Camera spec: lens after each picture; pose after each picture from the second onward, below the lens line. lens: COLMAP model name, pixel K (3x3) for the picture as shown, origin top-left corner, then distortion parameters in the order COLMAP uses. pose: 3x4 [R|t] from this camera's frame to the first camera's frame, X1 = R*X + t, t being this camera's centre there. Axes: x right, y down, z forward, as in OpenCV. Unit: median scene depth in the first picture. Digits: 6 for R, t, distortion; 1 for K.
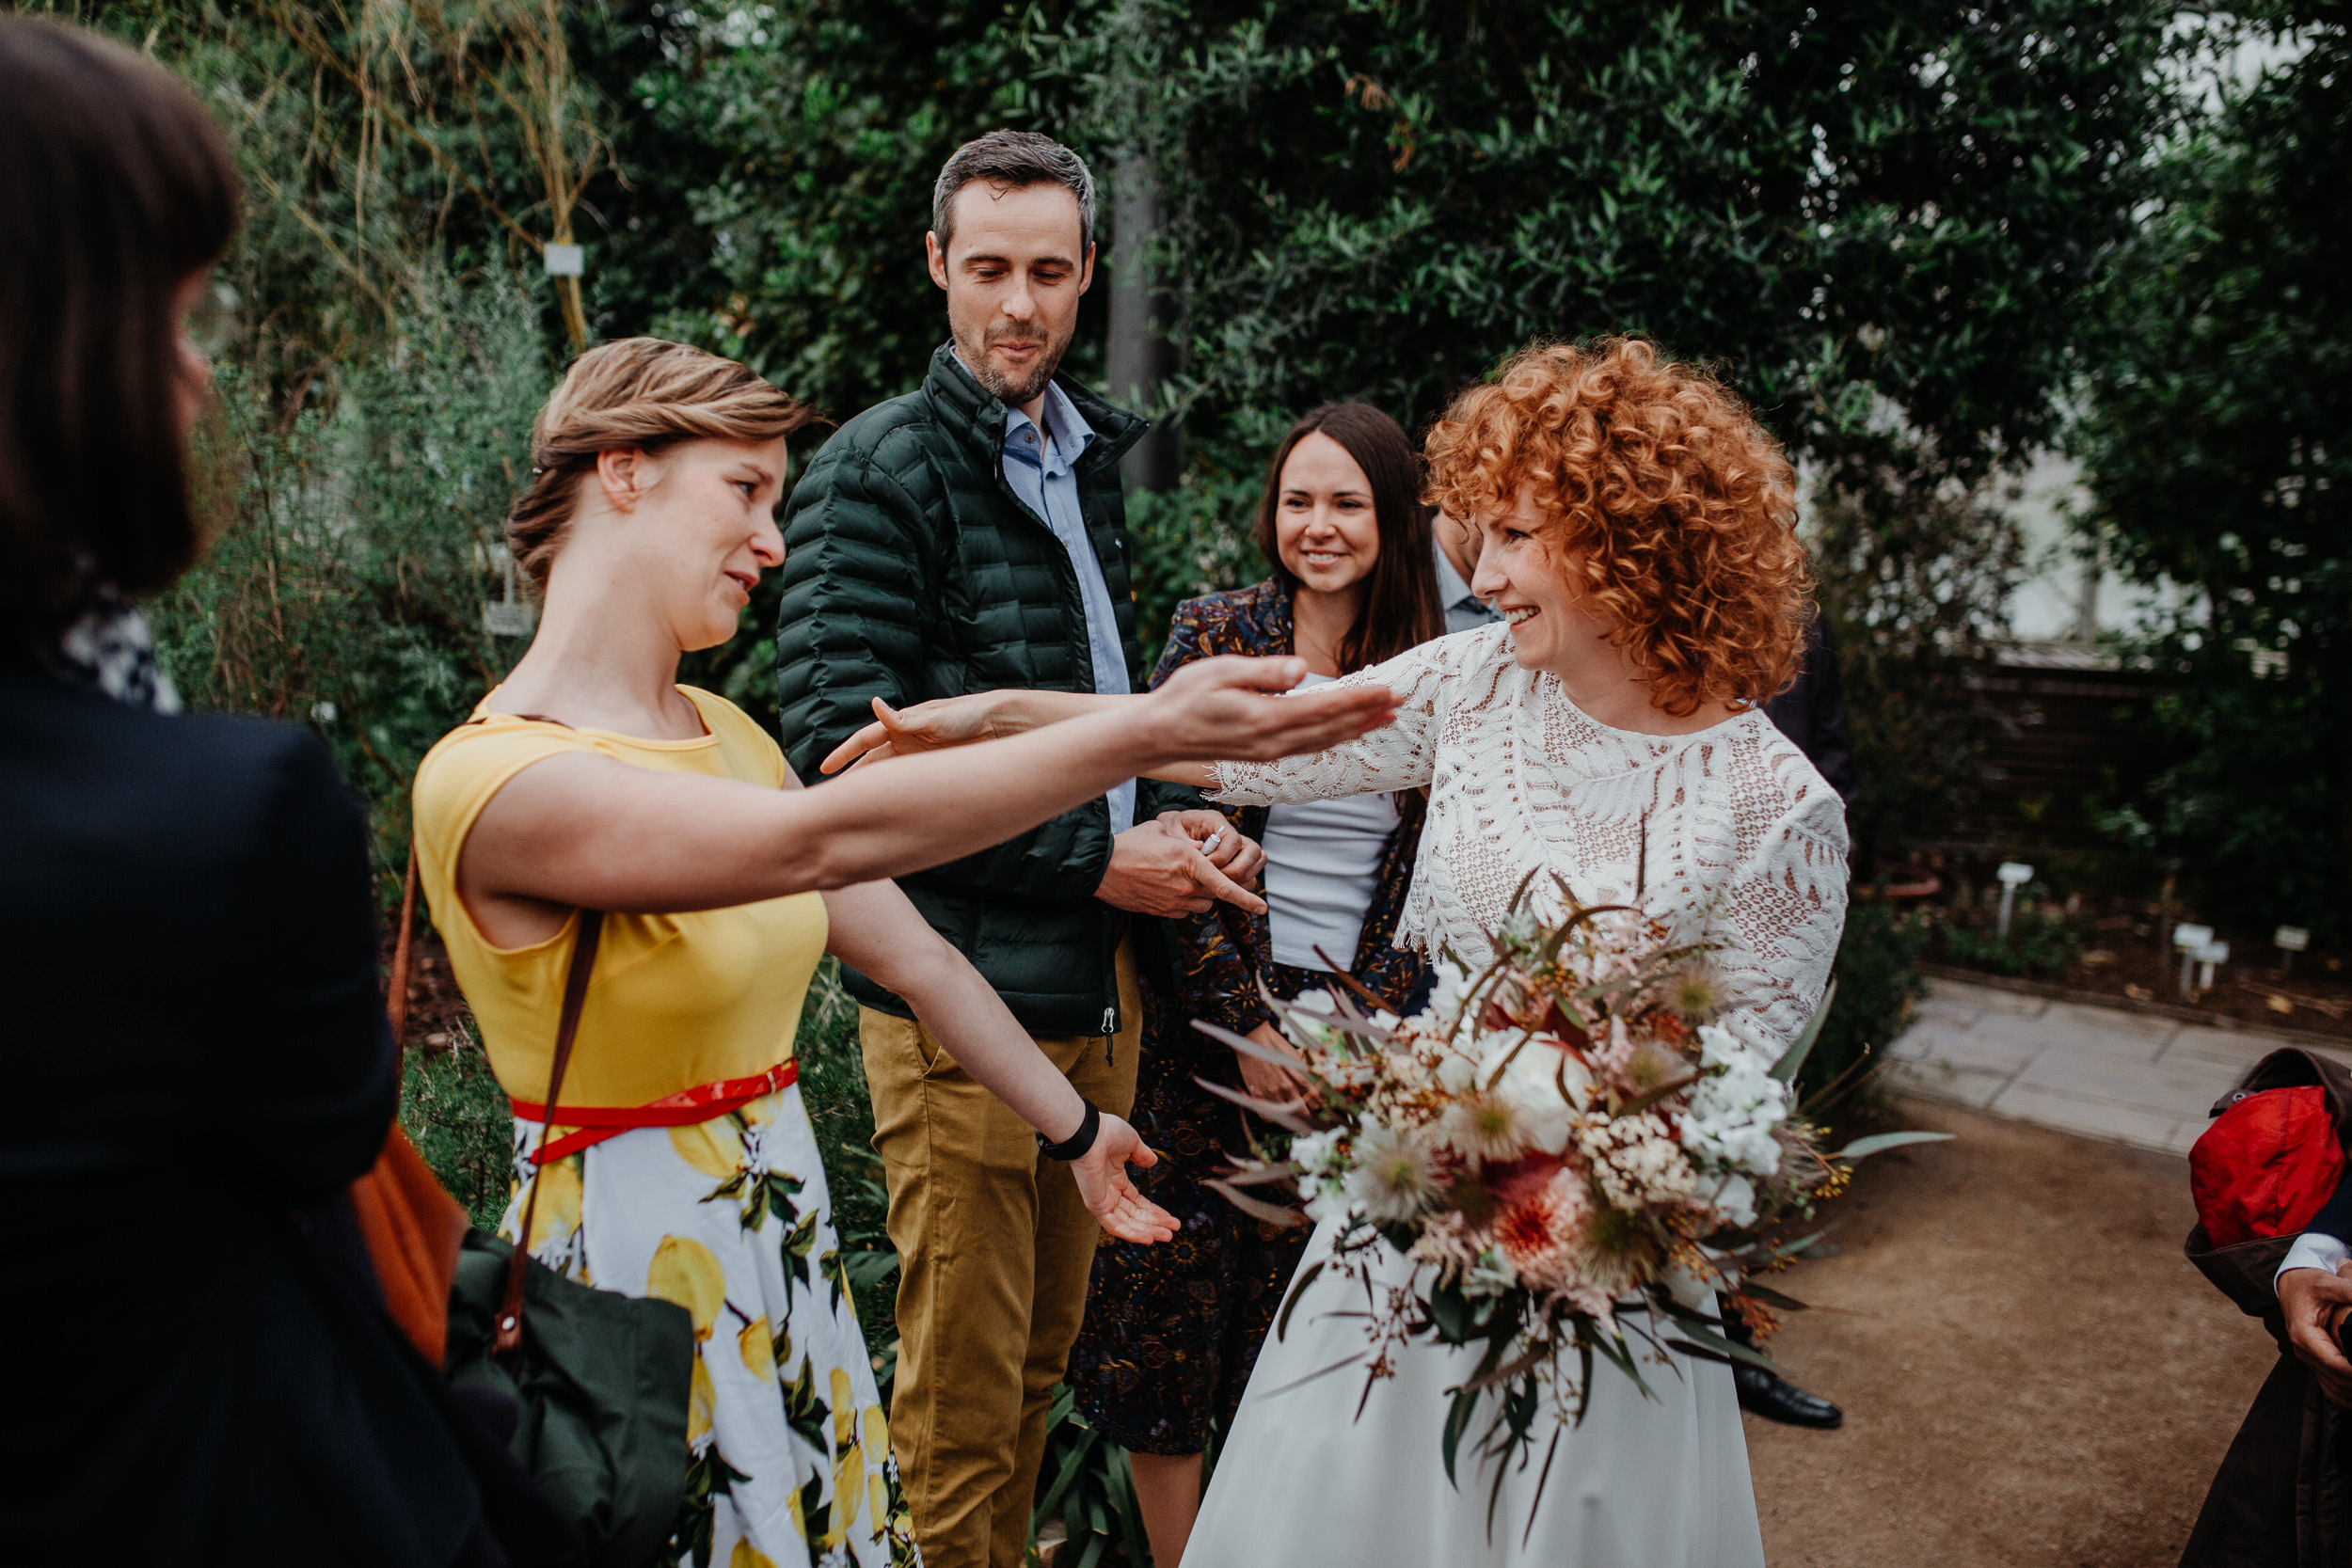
lens RADIAL K [[2358.9, 0, 1171.9], [0, 2358.9, 779.2], [0, 0, 1]] dist [-0.000254, 0.000000]
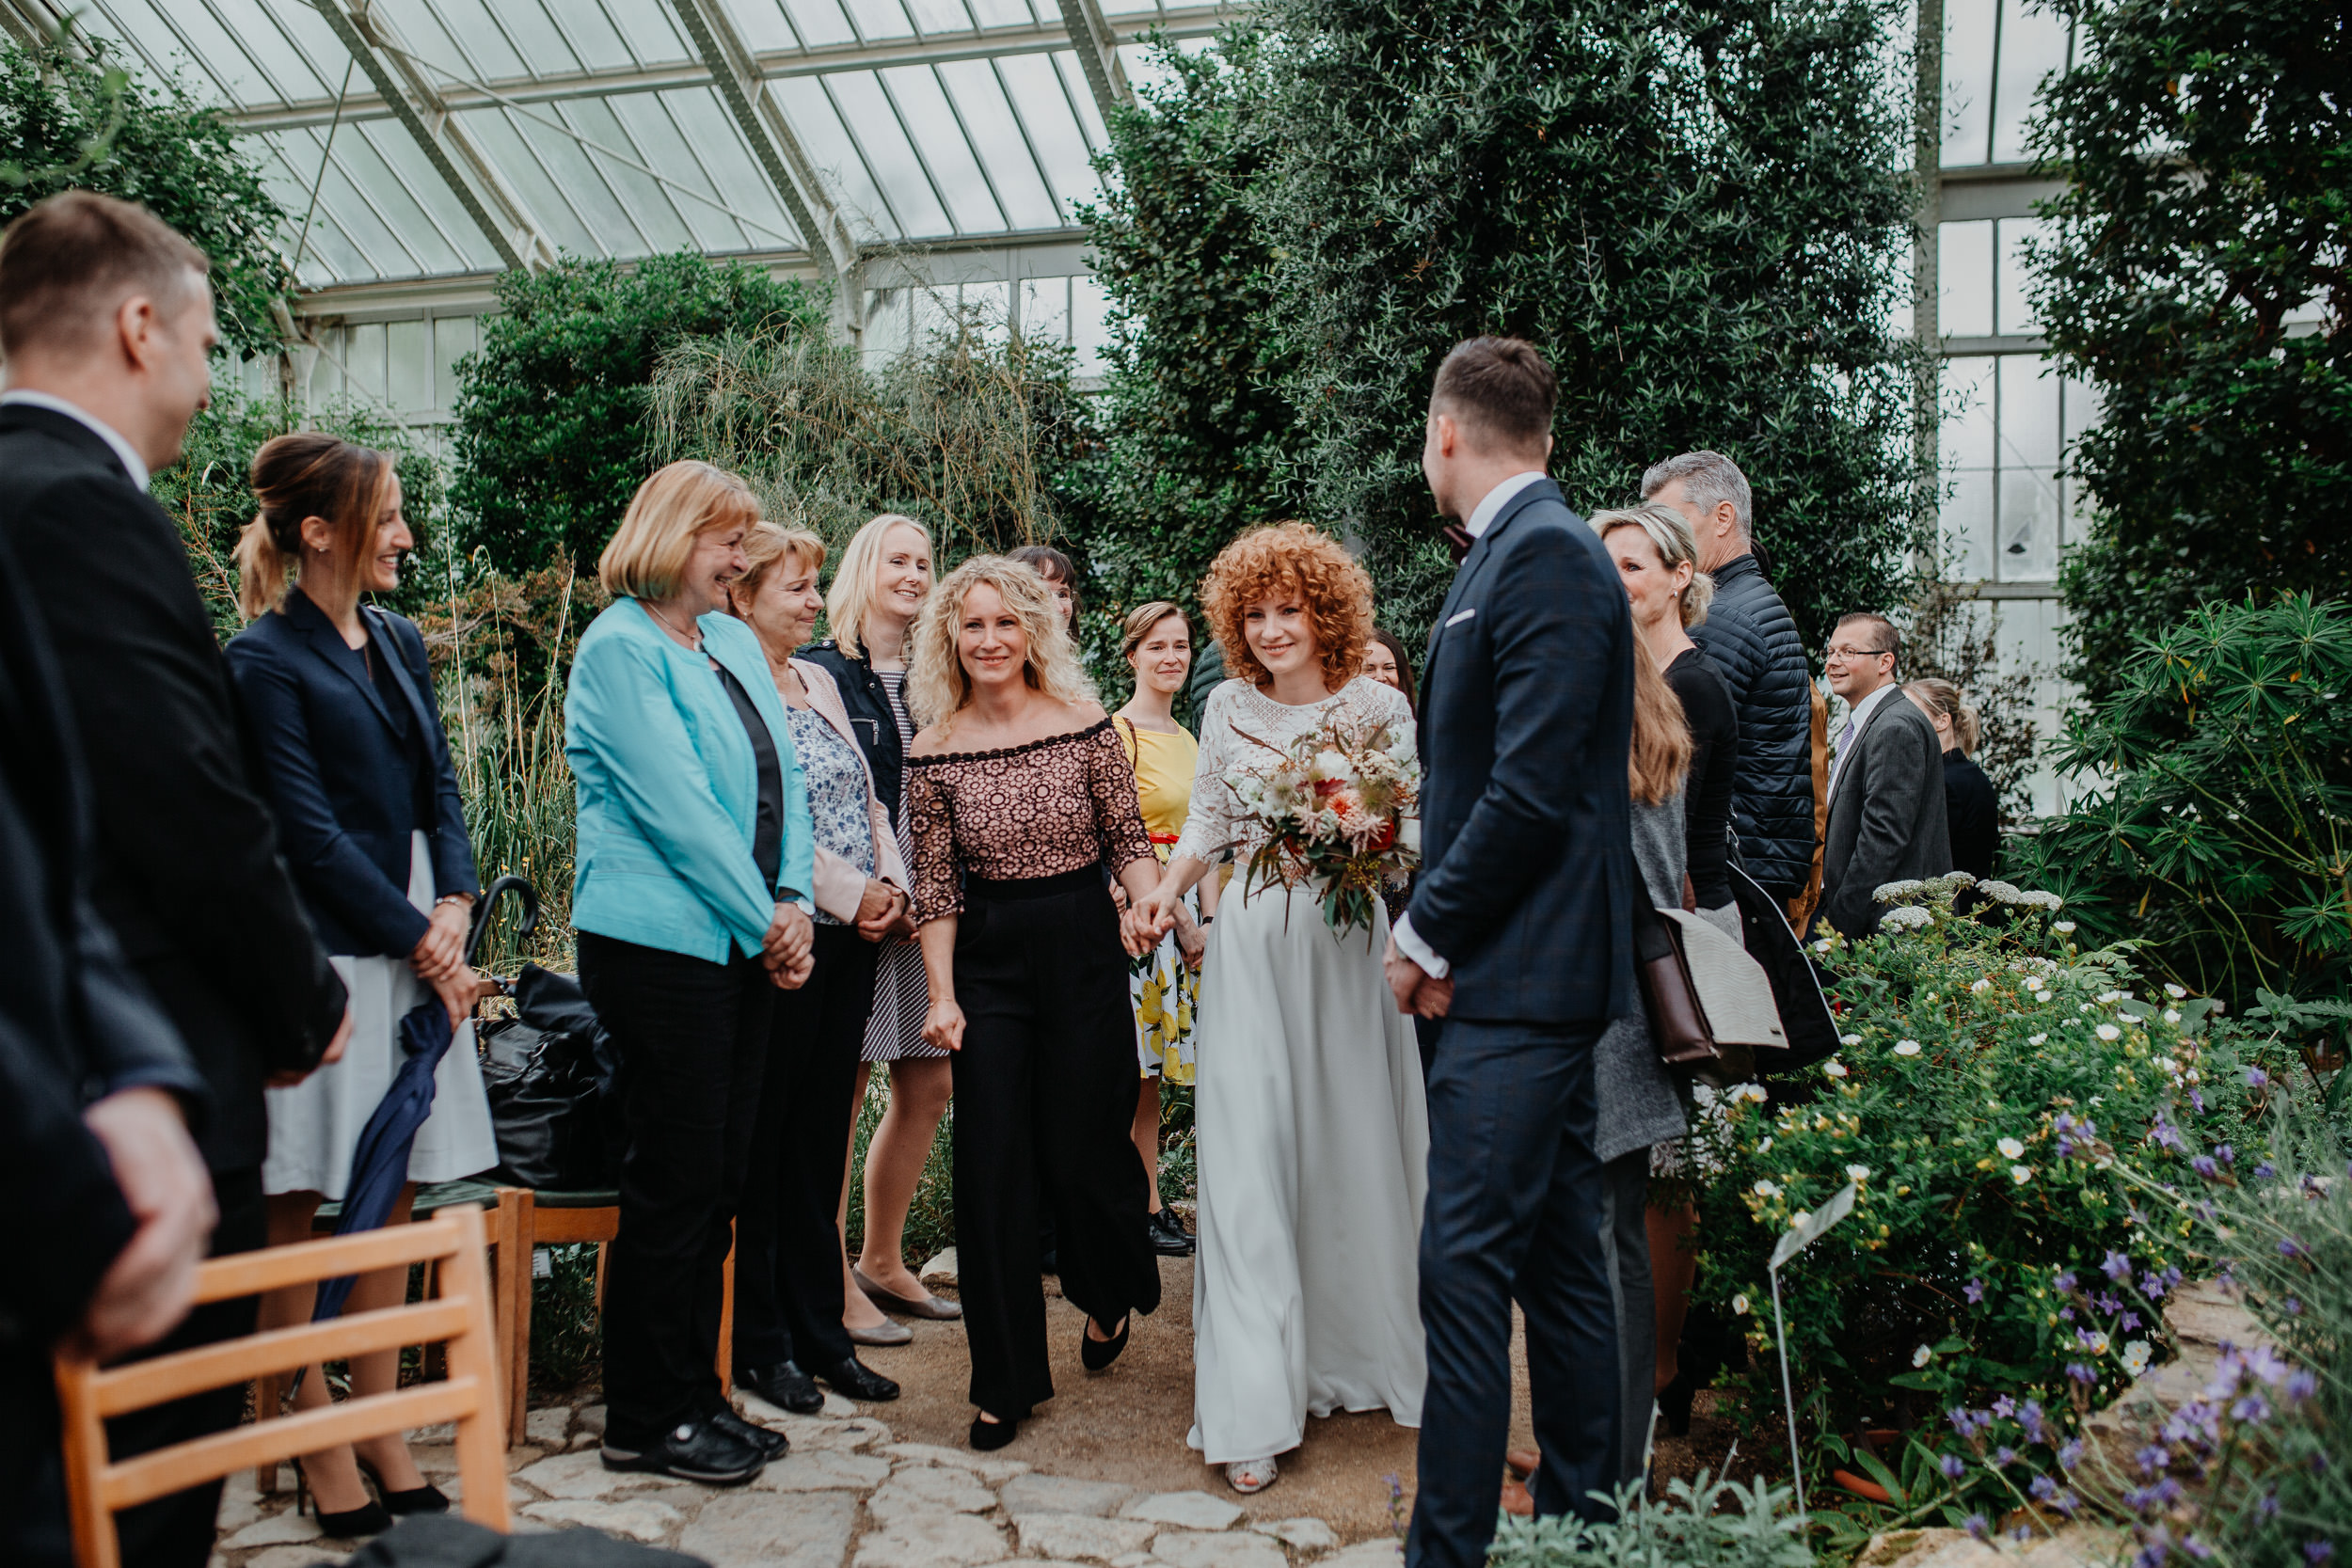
lens RADIAL K [[2349.8, 0, 1176.6], [0, 2349.8, 770.3], [0, 0, 1]] dist [0.077880, 0.000000]
pose [[0.990410, -0.035339, -0.133567, 0.070786], [0.018115, 0.991605, -0.128032, 0.120928], [0.136970, 0.124384, 0.982735, -0.583880]]
